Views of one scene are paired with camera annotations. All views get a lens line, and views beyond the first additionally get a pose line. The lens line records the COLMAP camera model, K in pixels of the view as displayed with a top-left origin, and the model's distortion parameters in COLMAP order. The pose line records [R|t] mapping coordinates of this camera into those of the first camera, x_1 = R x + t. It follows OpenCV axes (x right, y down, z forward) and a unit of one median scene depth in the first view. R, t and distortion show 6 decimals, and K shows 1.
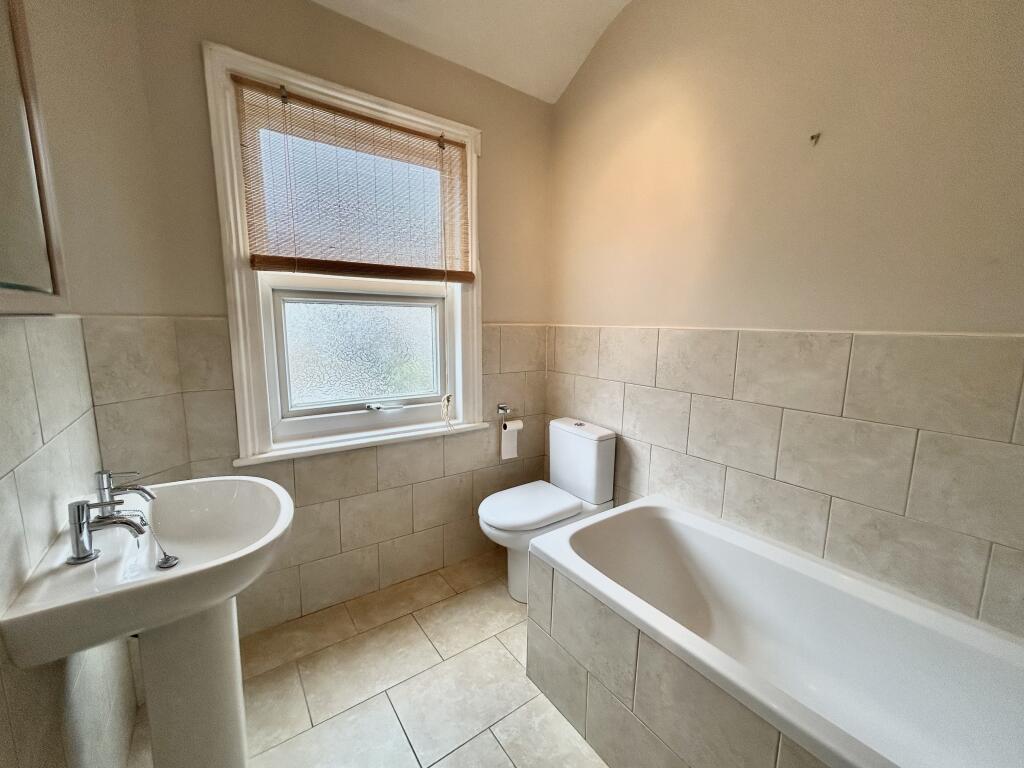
lens RADIAL K [[419.1, 0, 512.7], [0, 419.1, 384.4], [0, 0, 1]] dist [0.002833, 0.001196]
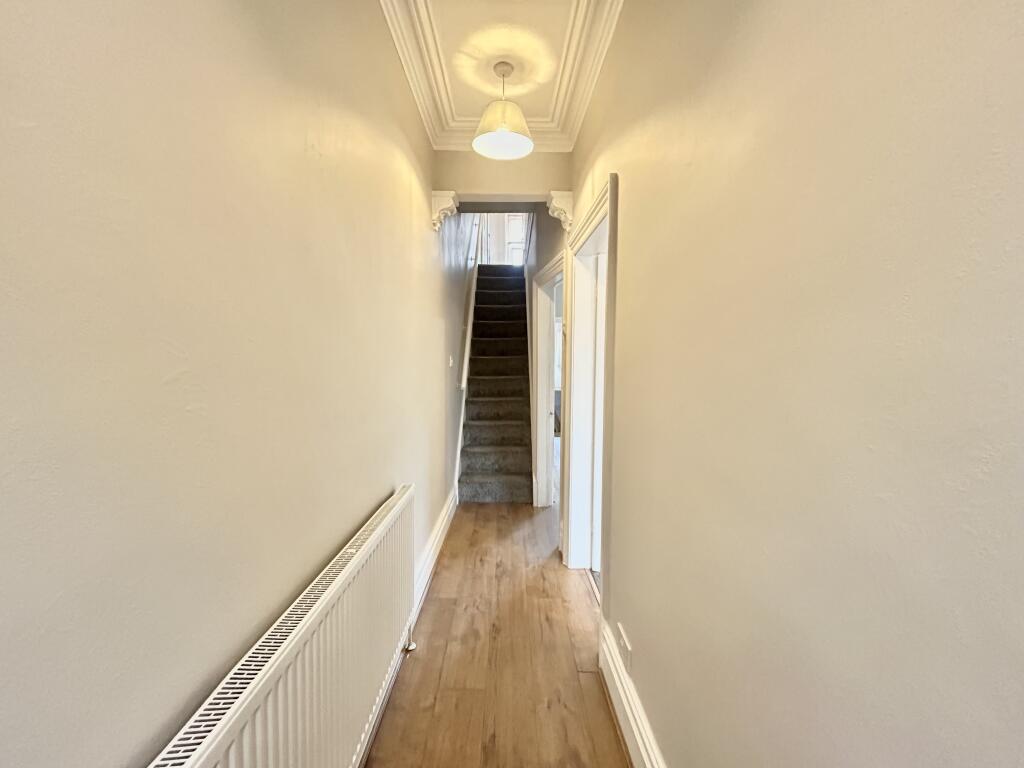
lens RADIAL K [[419.1, 0, 512.3], [0, 419.1, 381.3], [0, 0, 1]] dist [0.002833, 0.001196]
pose [[0.822297, 0.015361, -0.568851, 1.455229], [-0.079238, 0.992988, -0.087728, 1.102626], [0.563515, 0.117213, 0.817748, -1.858062]]
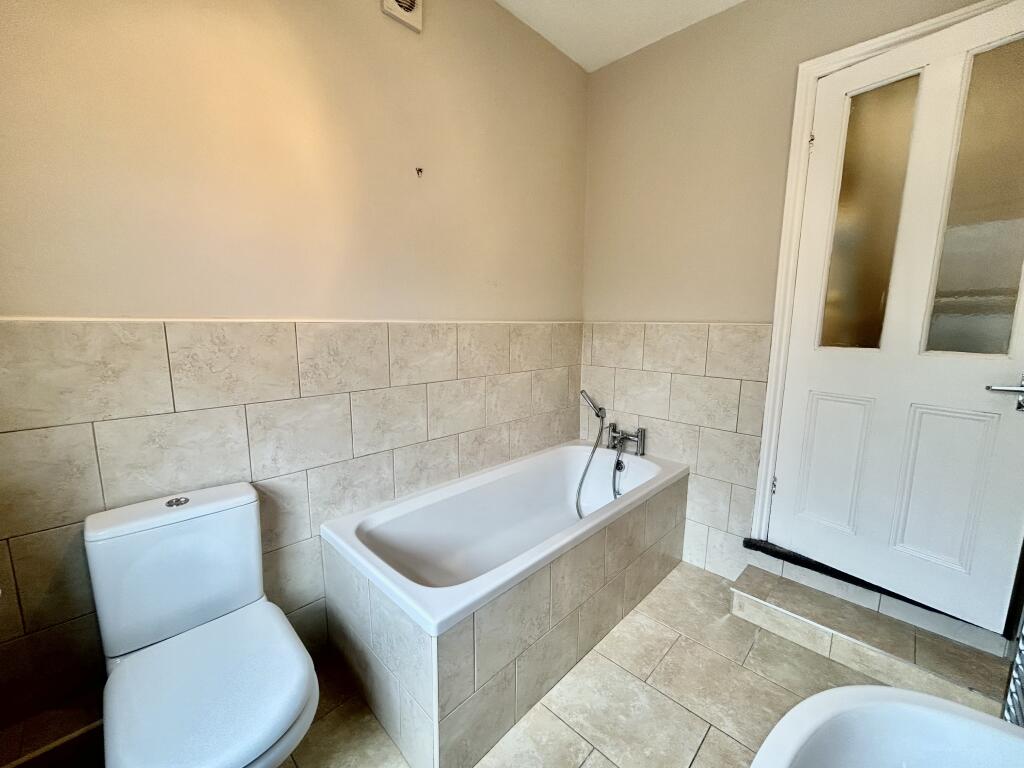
lens RADIAL K [[419.1, 0, 512.2], [0, 419.1, 386.3], [0, 0, 1]] dist [0.002833, 0.001196]
pose [[-0.180303, -0.170278, 0.968760, -0.572595], [0.132887, 0.971655, 0.195519, -0.134941], [-0.974593, 0.163988, -0.152564, 0.863086]]
